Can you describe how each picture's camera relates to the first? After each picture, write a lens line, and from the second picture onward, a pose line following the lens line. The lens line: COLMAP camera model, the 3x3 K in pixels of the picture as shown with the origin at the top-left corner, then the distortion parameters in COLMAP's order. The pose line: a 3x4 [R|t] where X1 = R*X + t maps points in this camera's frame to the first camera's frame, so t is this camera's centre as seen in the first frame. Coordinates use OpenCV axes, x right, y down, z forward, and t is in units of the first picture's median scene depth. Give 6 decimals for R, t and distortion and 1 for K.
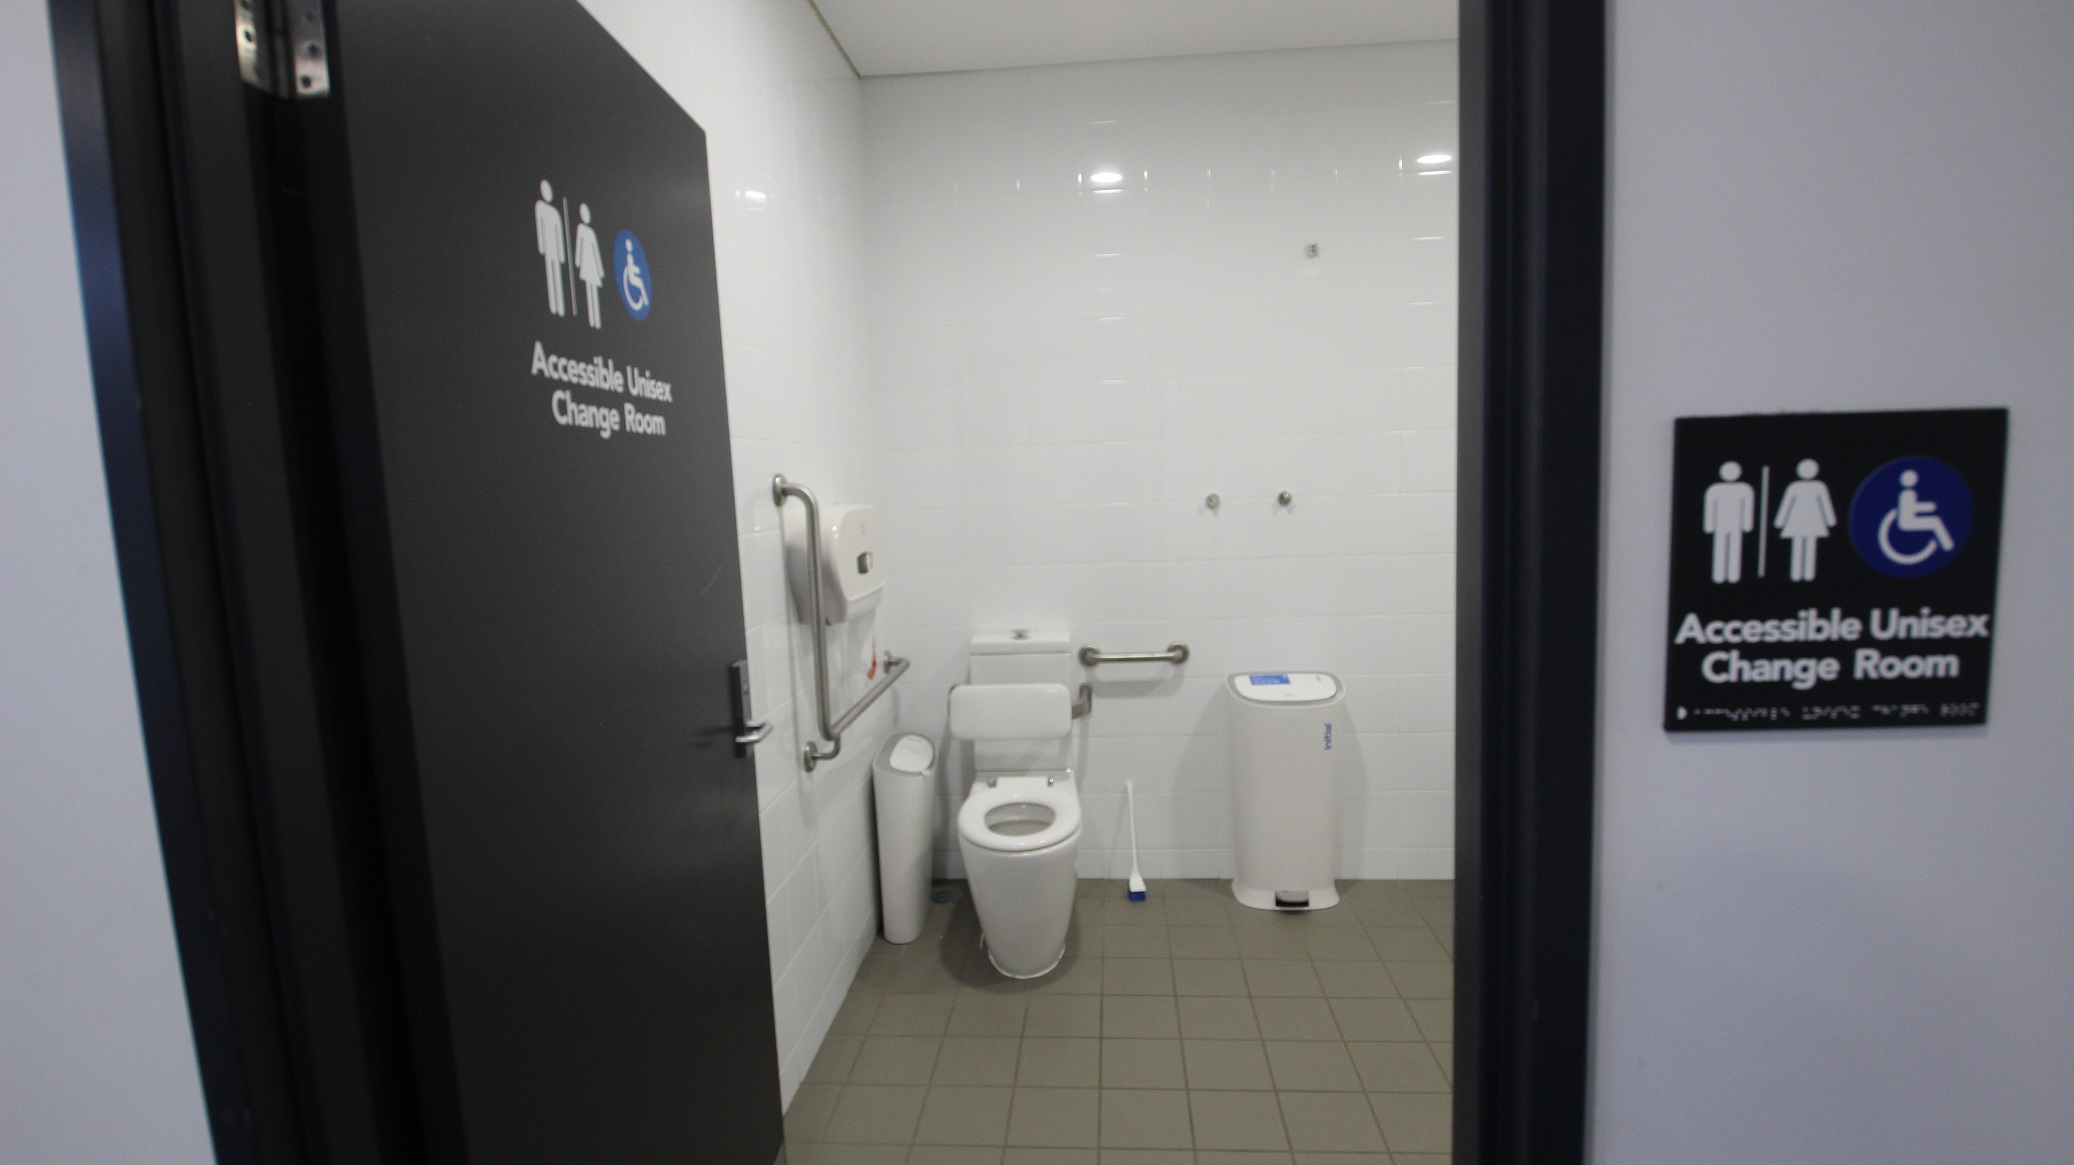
lens RADIAL K [[904.5, 0, 1037.0], [0, 904.5, 582.5], [0, 0, 1]] dist [0.001730, -0.000003]
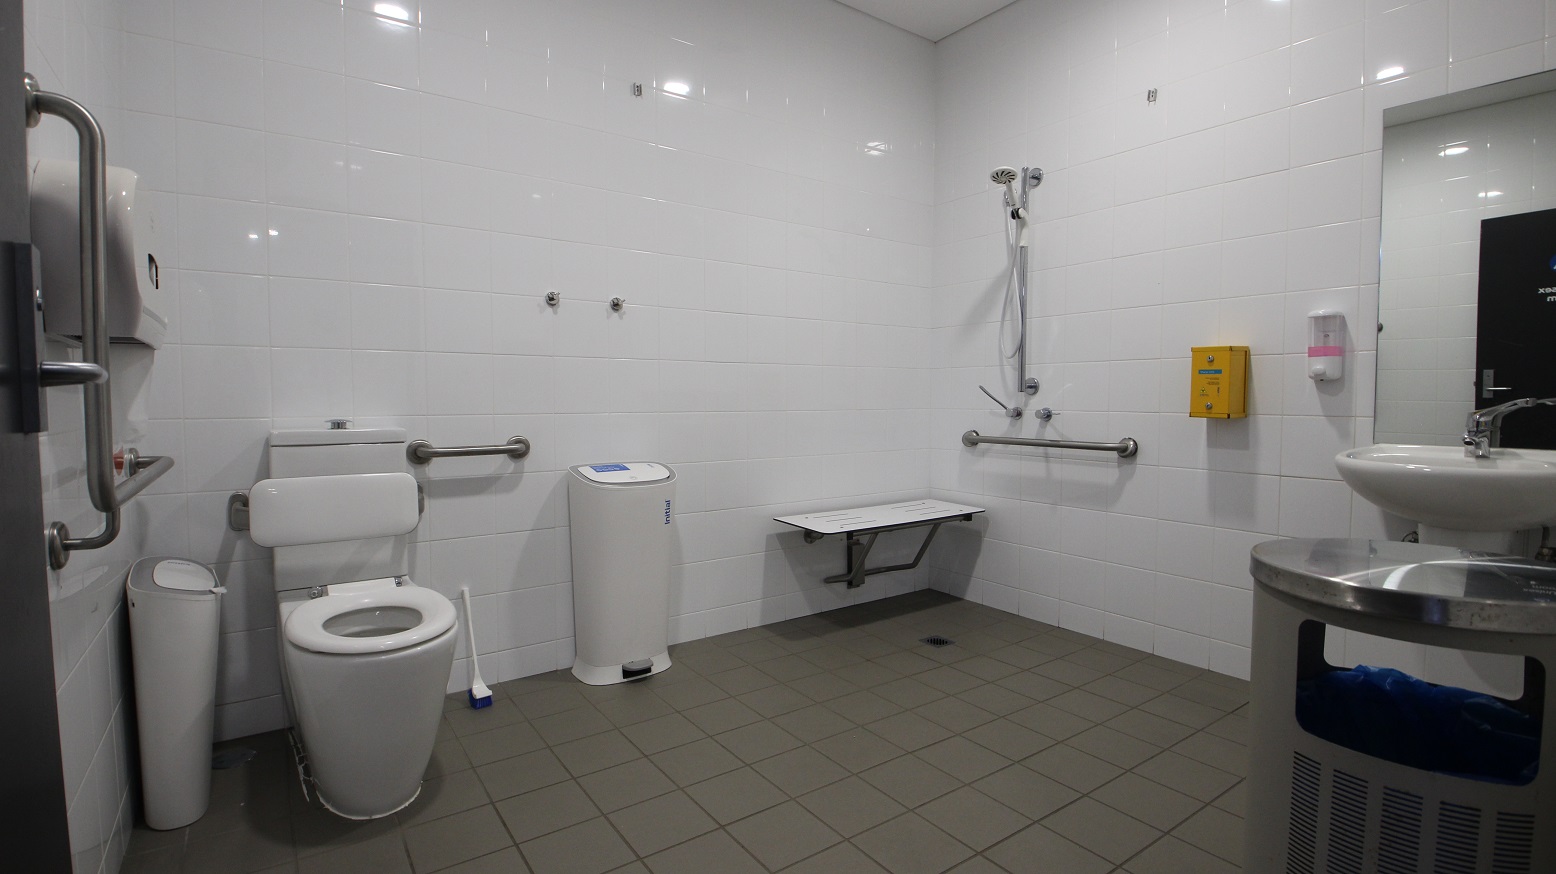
lens RADIAL K [[709.9, 0, 778.0], [0, 709.9, 437.0], [0, 0, 1]] dist [0.002226, -0.014942]
pose [[0.763416, 0.004293, 0.645893, -0.138030], [0.036277, 0.998115, -0.049511, 0.121300], [-0.644888, 0.061229, 0.761821, 0.226799]]
